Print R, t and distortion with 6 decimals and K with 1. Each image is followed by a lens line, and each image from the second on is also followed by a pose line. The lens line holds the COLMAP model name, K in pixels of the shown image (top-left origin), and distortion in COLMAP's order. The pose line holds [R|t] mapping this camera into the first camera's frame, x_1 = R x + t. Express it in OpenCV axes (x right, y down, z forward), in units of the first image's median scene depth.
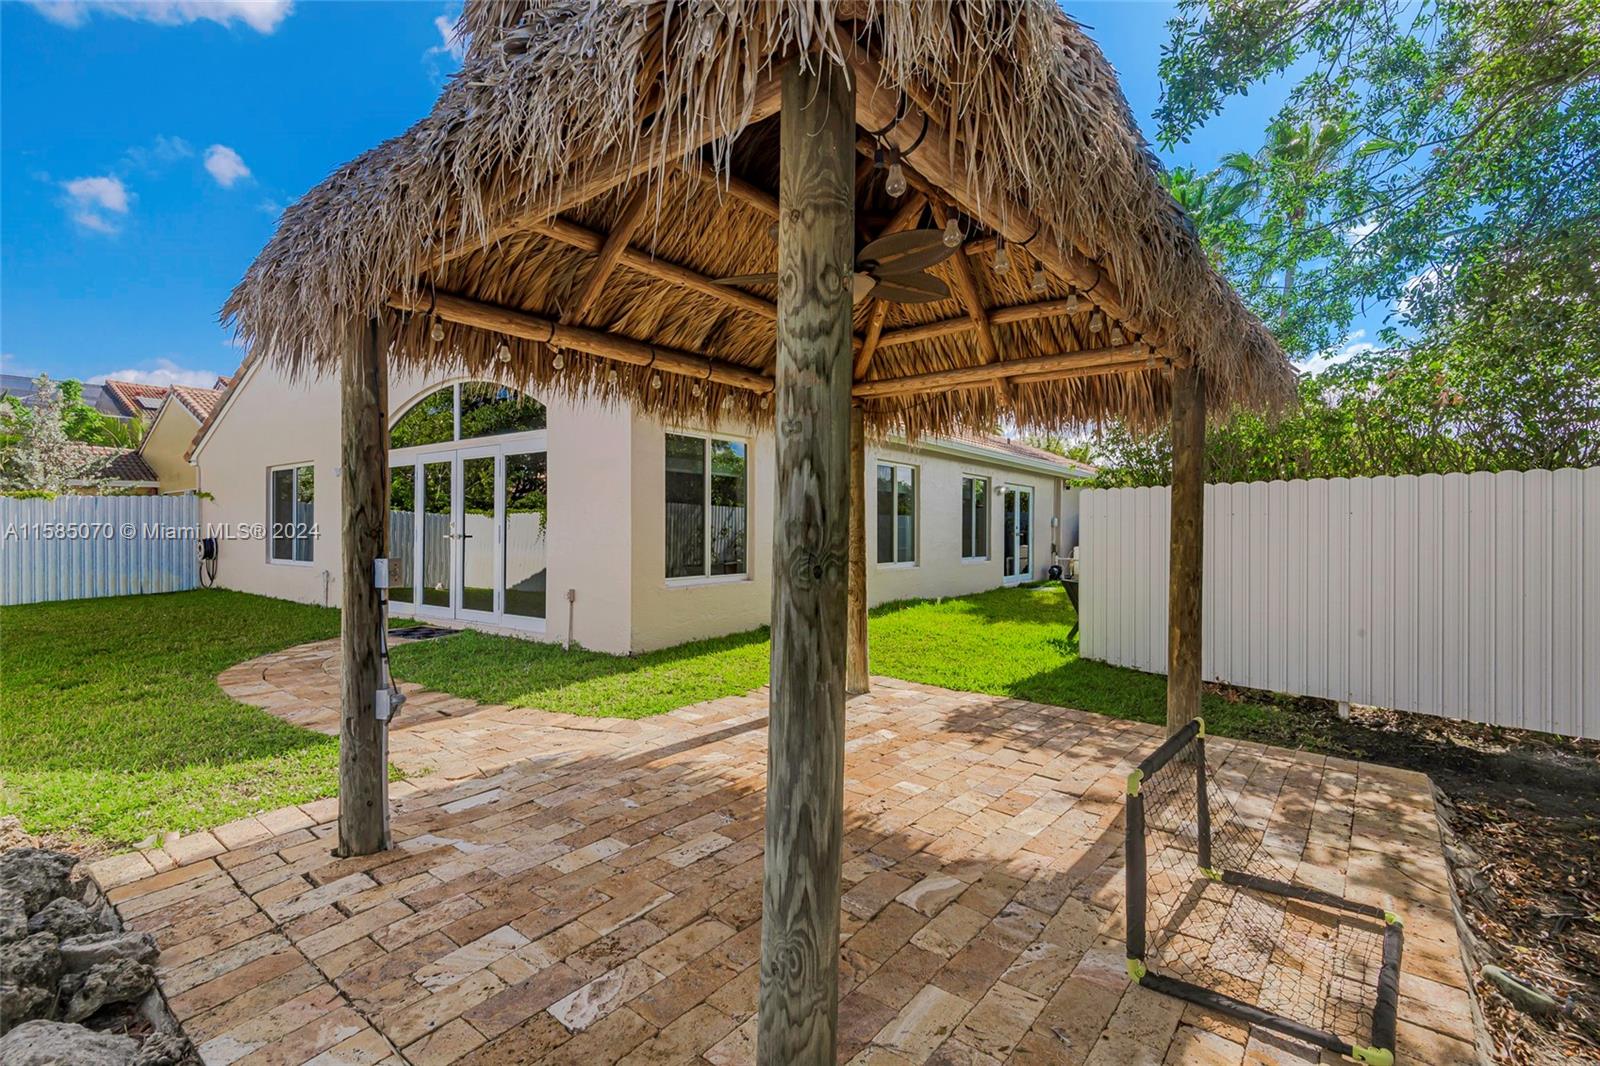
lens RADIAL K [[729.7, 0, 782.5], [0, 729.7, 534.1], [0, 0, 1]] dist [0.010263, -0.000390]
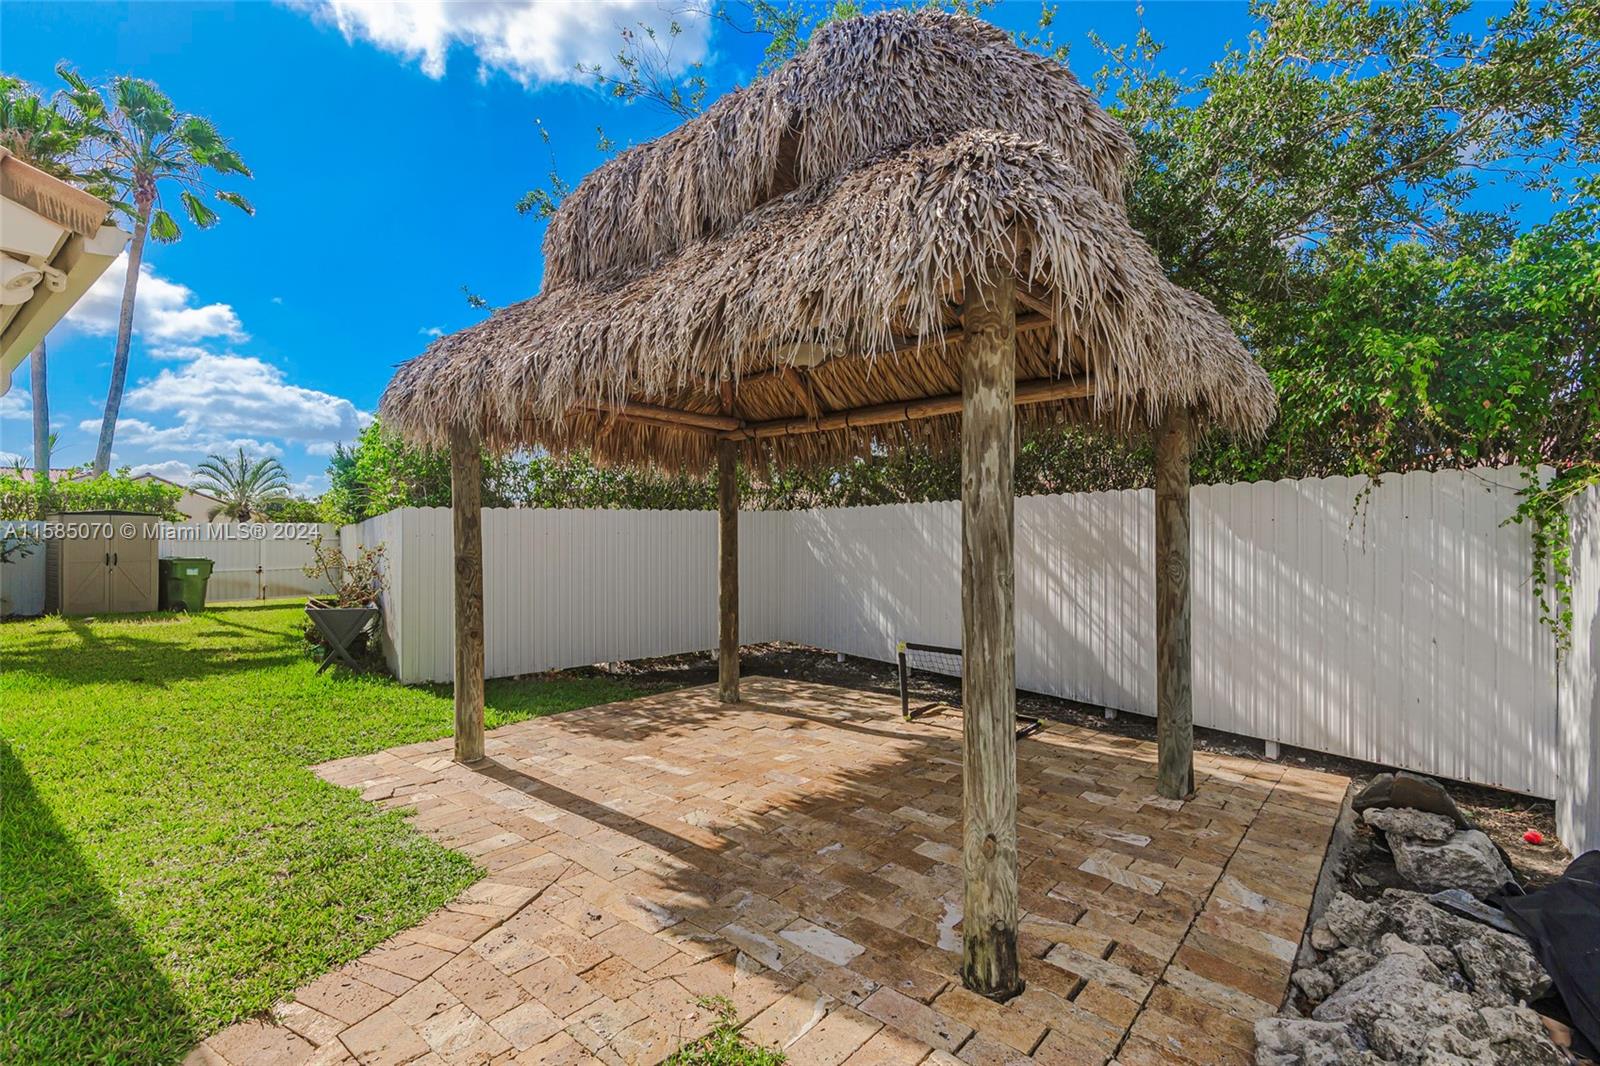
lens RADIAL K [[729.7, 0, 782.5], [0, 729.7, 534.1], [0, 0, 1]] dist [0.010263, -0.000390]
pose [[0.046023, -0.013315, 0.998852, -1.009725], [0.027014, 0.999562, 0.012080, -0.055094], [-0.998575, 0.026427, 0.046363, 0.862082]]
